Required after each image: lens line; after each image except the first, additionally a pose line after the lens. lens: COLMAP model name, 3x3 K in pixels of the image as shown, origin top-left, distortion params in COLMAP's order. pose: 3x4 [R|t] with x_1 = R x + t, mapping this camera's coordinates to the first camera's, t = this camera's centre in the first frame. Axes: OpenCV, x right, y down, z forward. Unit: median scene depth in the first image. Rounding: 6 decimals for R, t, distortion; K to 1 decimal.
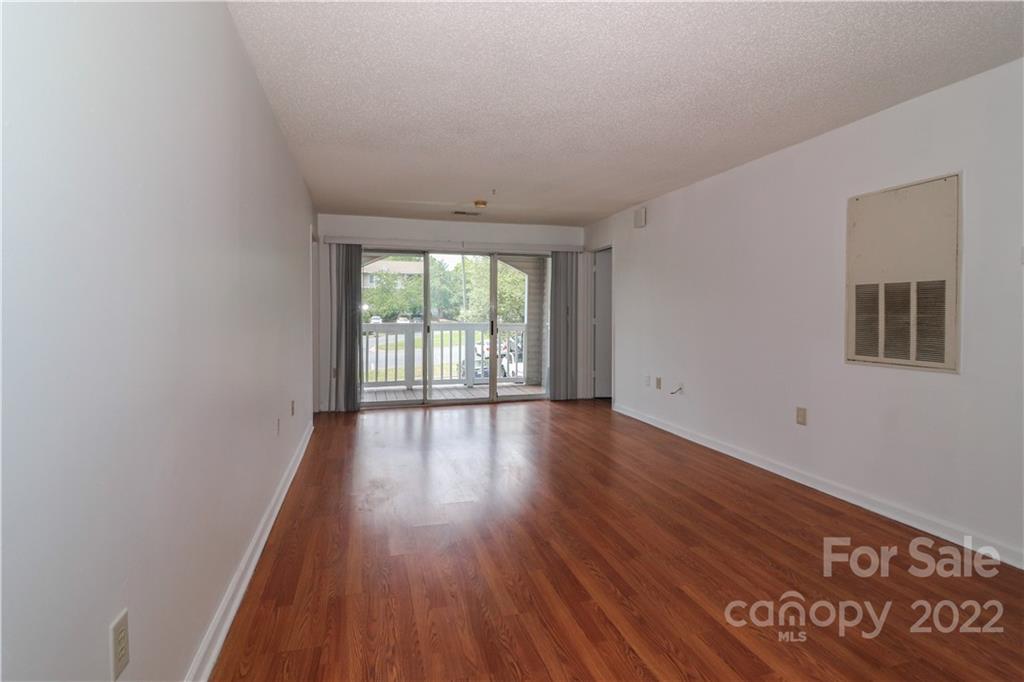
lens RADIAL K [[518.9, 0, 538.4], [0, 518.9, 316.5], [0, 0, 1]] dist [0.001846, -0.024111]
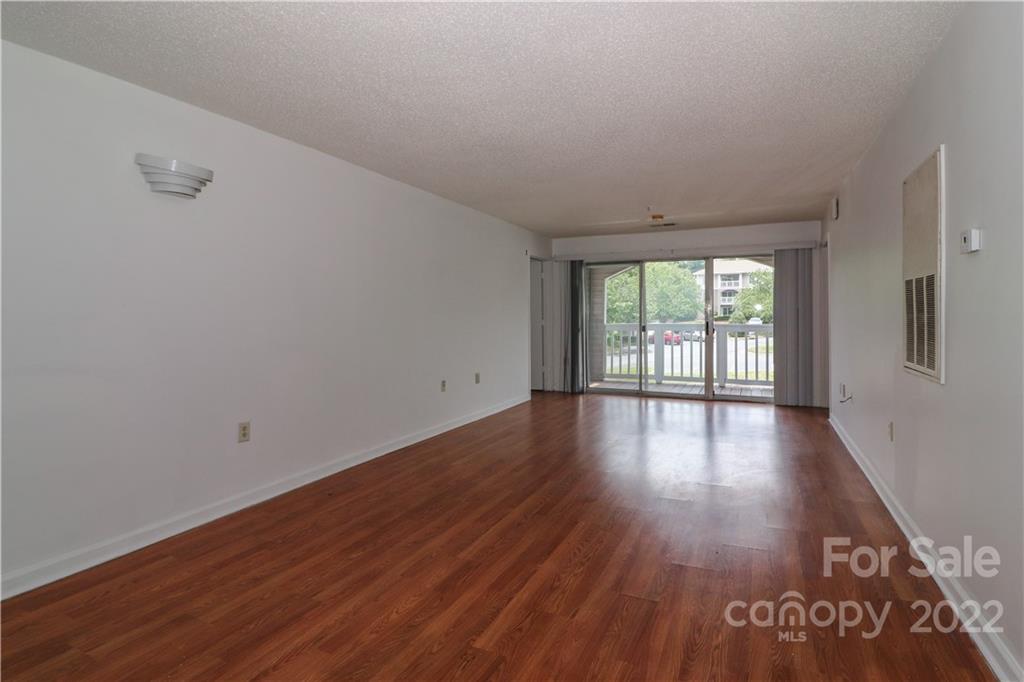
lens RADIAL K [[518.9, 0, 538.4], [0, 518.9, 316.5], [0, 0, 1]] dist [0.001846, -0.024111]
pose [[0.777350, -0.003312, -0.629060, 0.327388], [0.001872, 0.999994, -0.002952, 0.000222], [0.629066, 0.001117, 0.777351, -0.032655]]
